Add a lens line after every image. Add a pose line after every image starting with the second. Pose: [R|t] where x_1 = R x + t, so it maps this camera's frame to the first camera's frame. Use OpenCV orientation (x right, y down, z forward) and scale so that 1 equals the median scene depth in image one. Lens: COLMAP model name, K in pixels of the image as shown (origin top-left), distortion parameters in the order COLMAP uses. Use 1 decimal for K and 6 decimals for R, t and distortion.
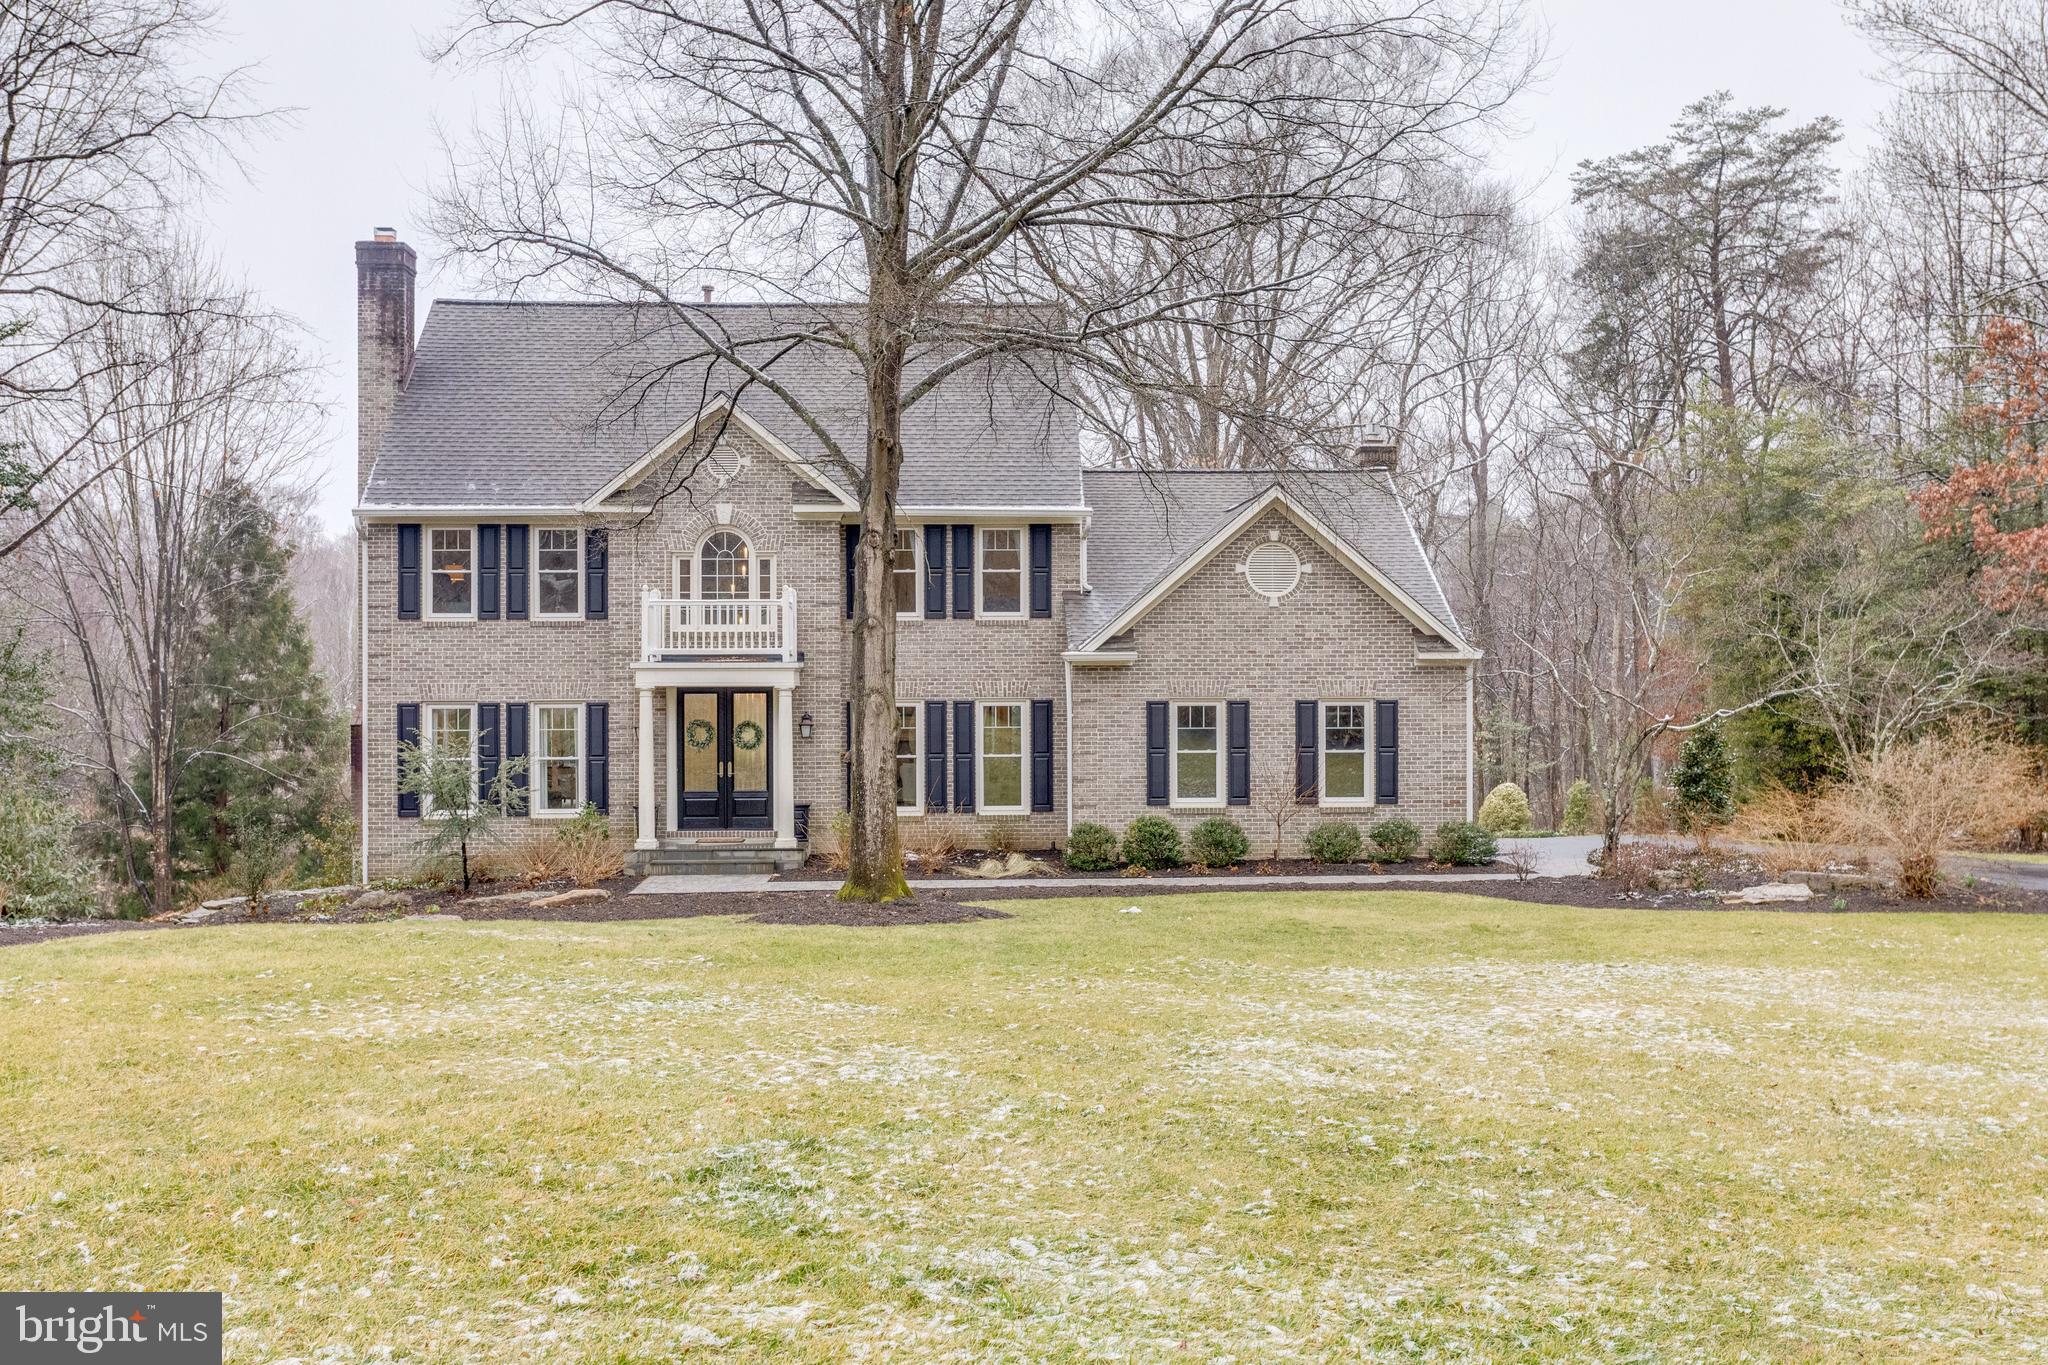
lens RADIAL K [[1951.3, 0, 1033.6], [0, 1951.3, 686.8], [0, 0, 1]] dist [0.031036, 0.000000]
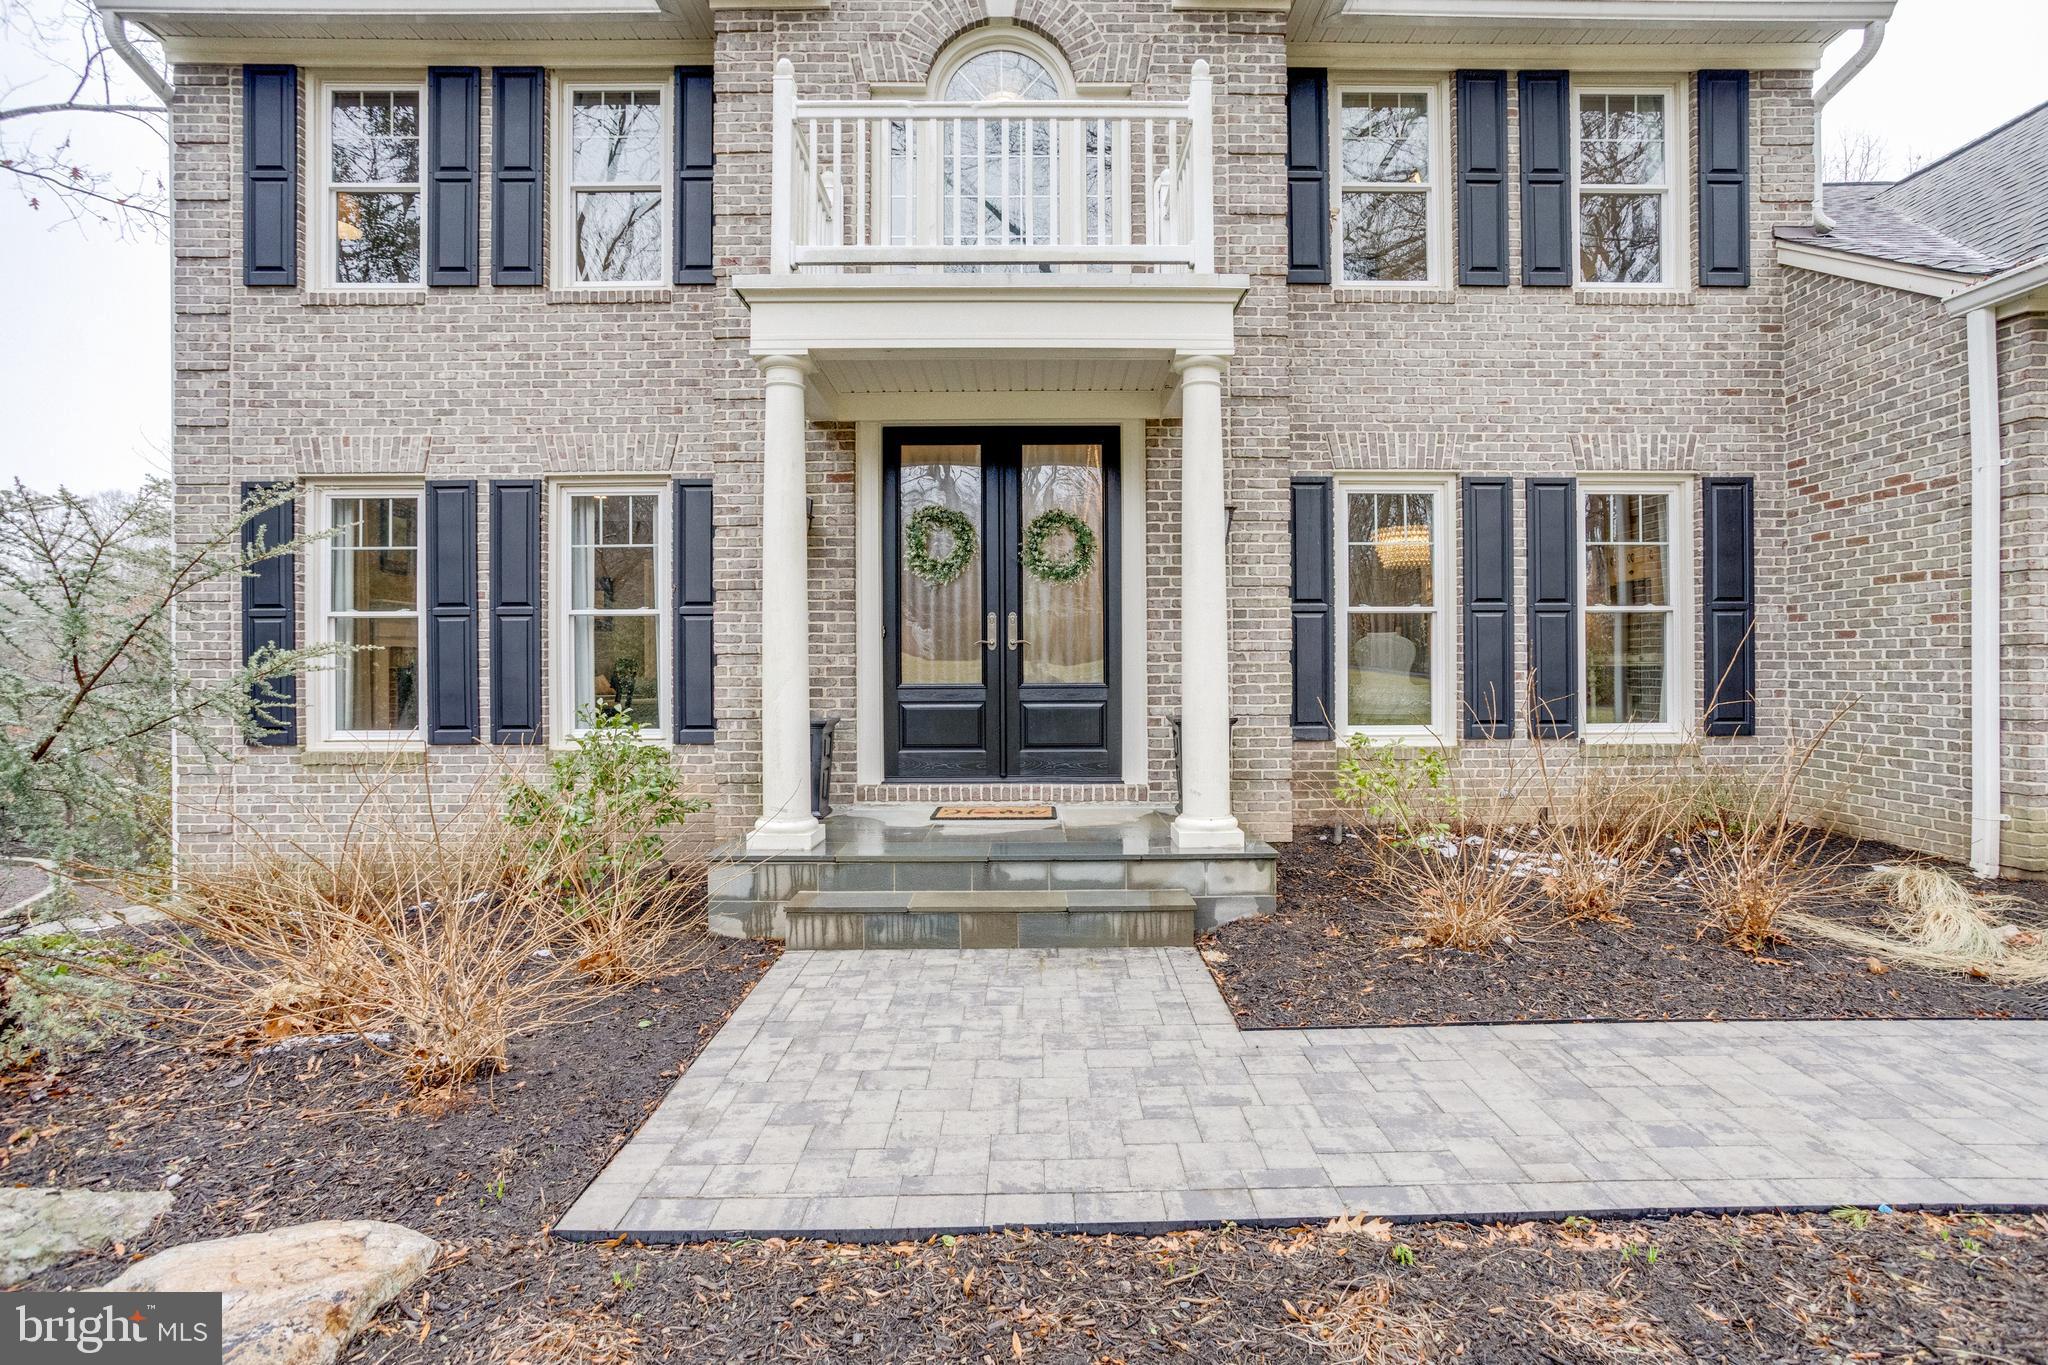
lens RADIAL K [[1097.8, 0, 1066.5], [0, 1097.8, 666.1], [0, 0, 1]] dist [-0.032949, 0.014298]
pose [[0.999402, -0.001737, -0.034535, -0.139635], [0.001776, 0.999998, 0.001092, 0.050170], [0.034533, -0.001153, 0.999403, 0.790351]]
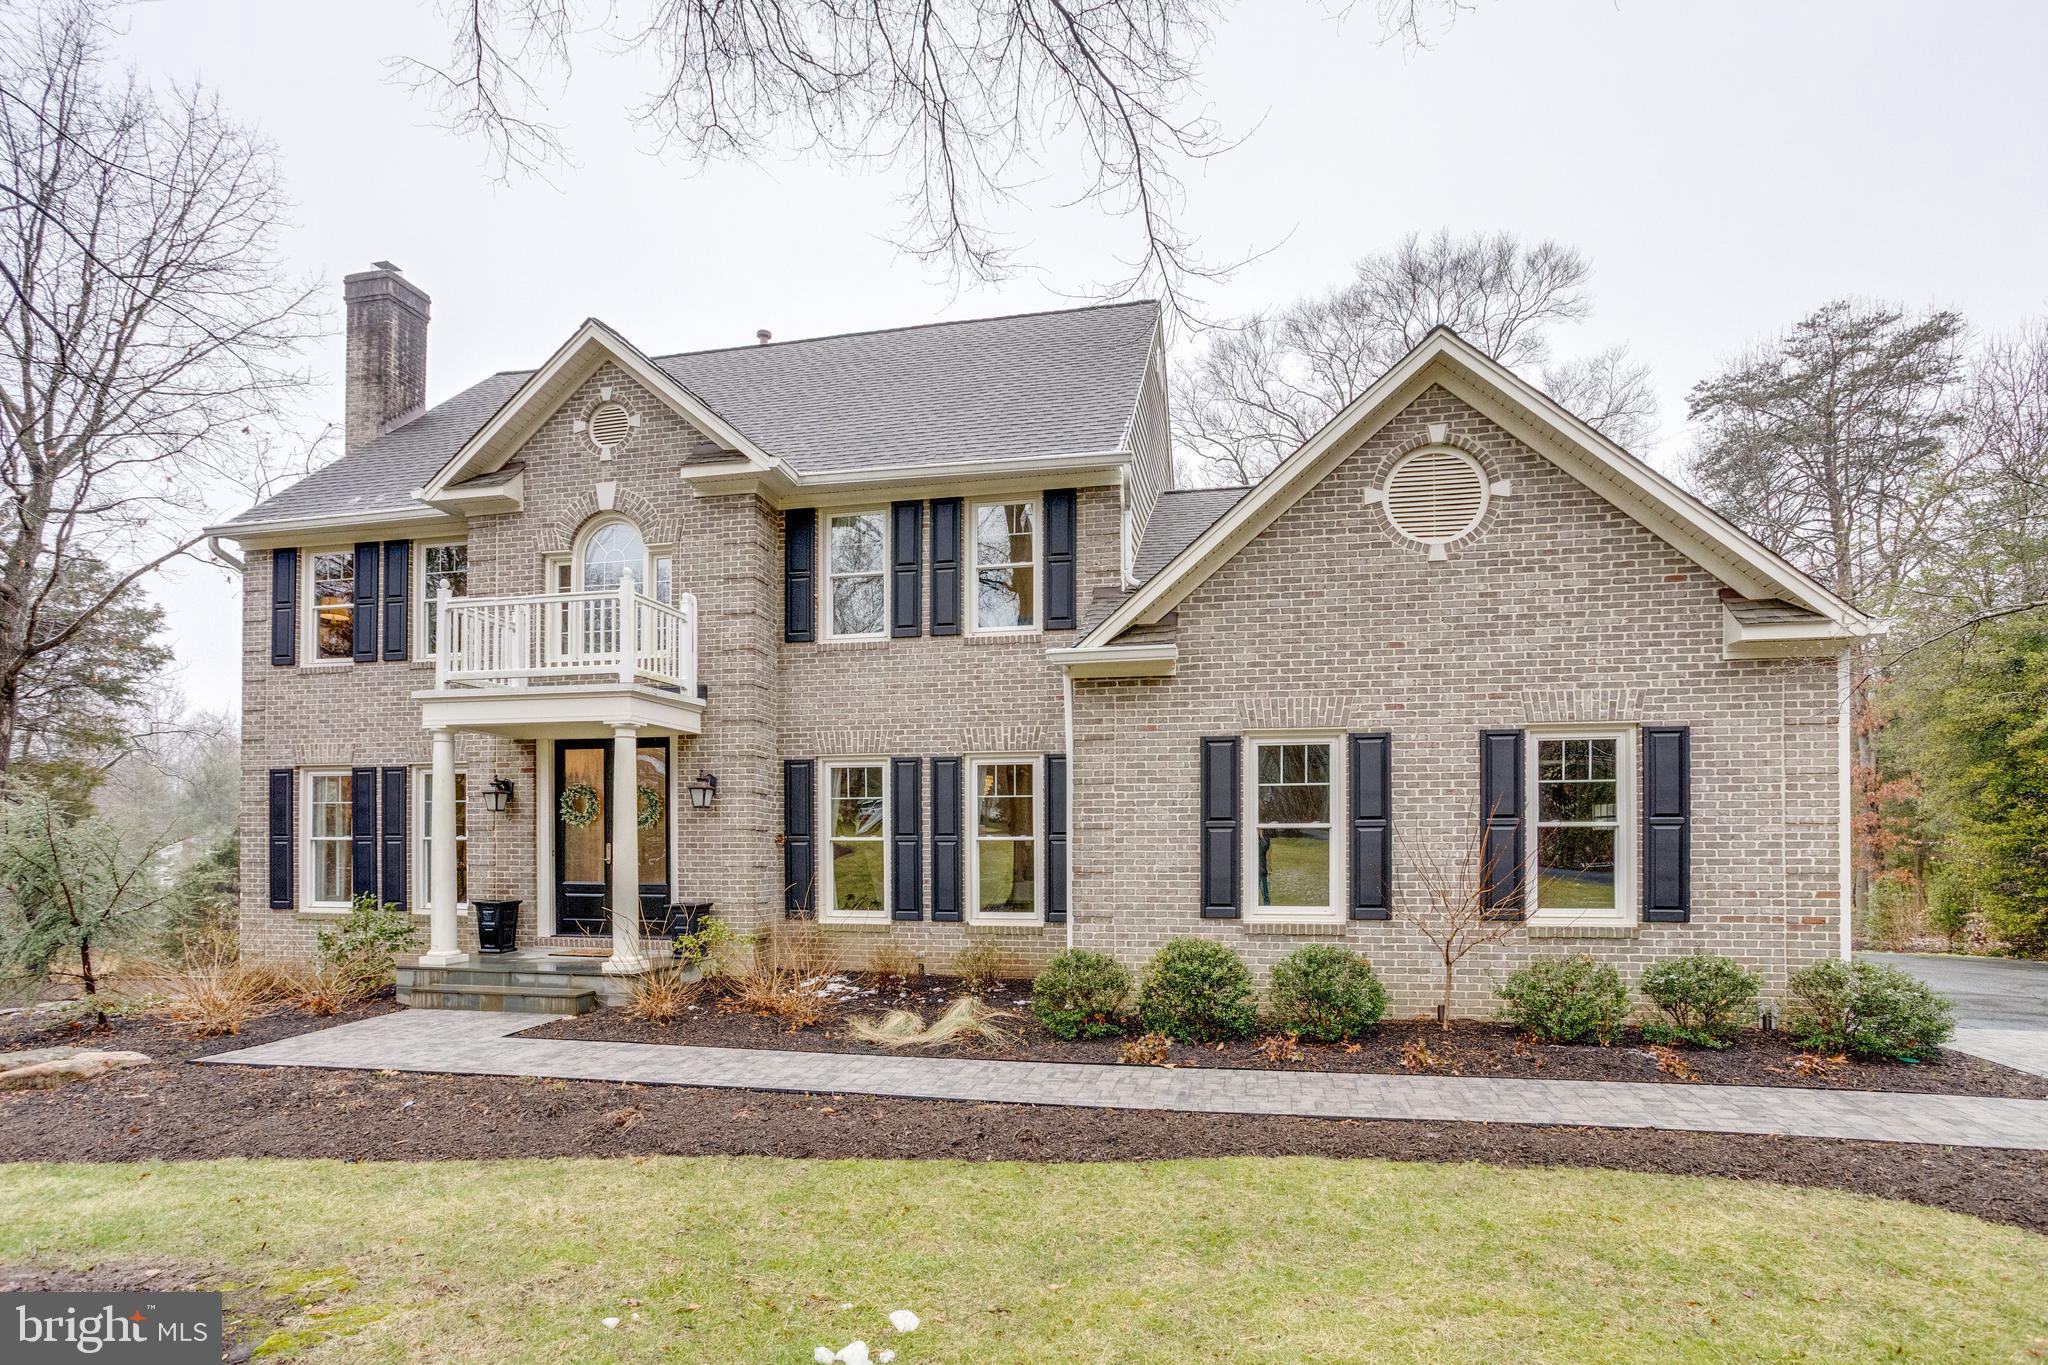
lens RADIAL K [[1097.8, 0, 972.9], [0, 1097.8, 831.9], [0, 0, 1]] dist [-0.032949, 0.014298]
pose [[0.963063, 0.000786, -0.269275, 0.079111], [-0.001897, 0.999991, -0.003865, 0.036437], [0.269269, 0.004233, 0.963056, 0.663040]]
